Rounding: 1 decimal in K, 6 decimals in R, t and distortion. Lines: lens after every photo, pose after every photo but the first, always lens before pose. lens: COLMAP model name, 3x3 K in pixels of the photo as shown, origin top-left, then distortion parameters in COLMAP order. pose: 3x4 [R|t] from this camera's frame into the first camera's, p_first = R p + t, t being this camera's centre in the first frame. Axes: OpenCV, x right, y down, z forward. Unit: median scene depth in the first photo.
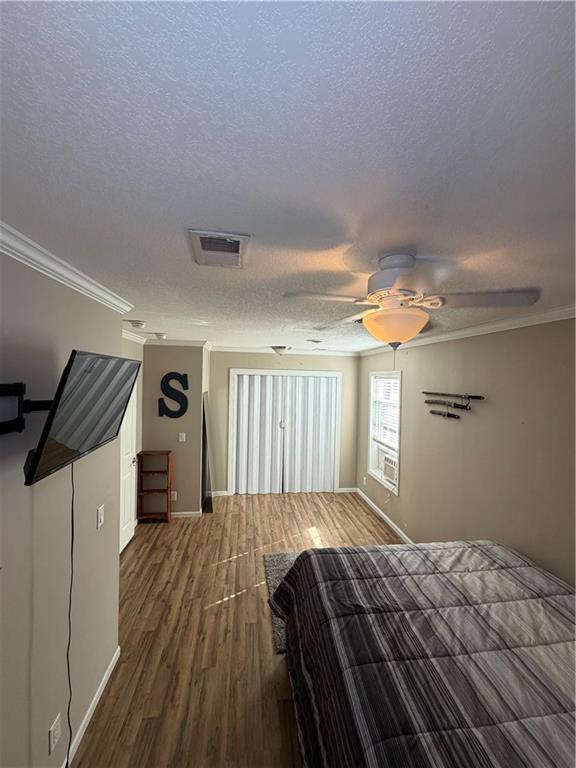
lens RADIAL K [[307.1, 0, 288.0], [0, 307.1, 384.7], [0, 0, 1]] dist [-0.001975, 0.000066]
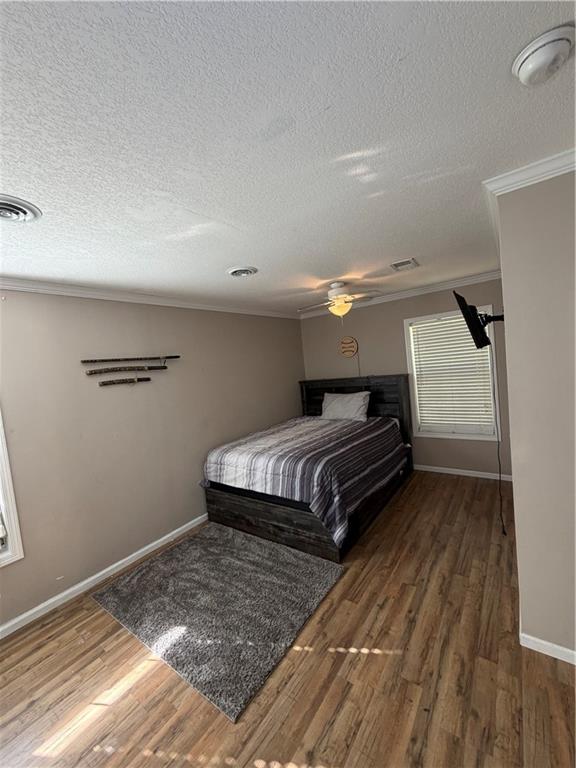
lens RADIAL K [[307.1, 0, 286.5], [0, 307.1, 381.0], [0, 0, 1]] dist [-0.001975, 0.000066]
pose [[-0.712091, 0.013759, 0.701952, -0.592347], [0.099644, 0.991668, 0.081646, 0.082870], [-0.694980, 0.128085, -0.707529, 1.631682]]
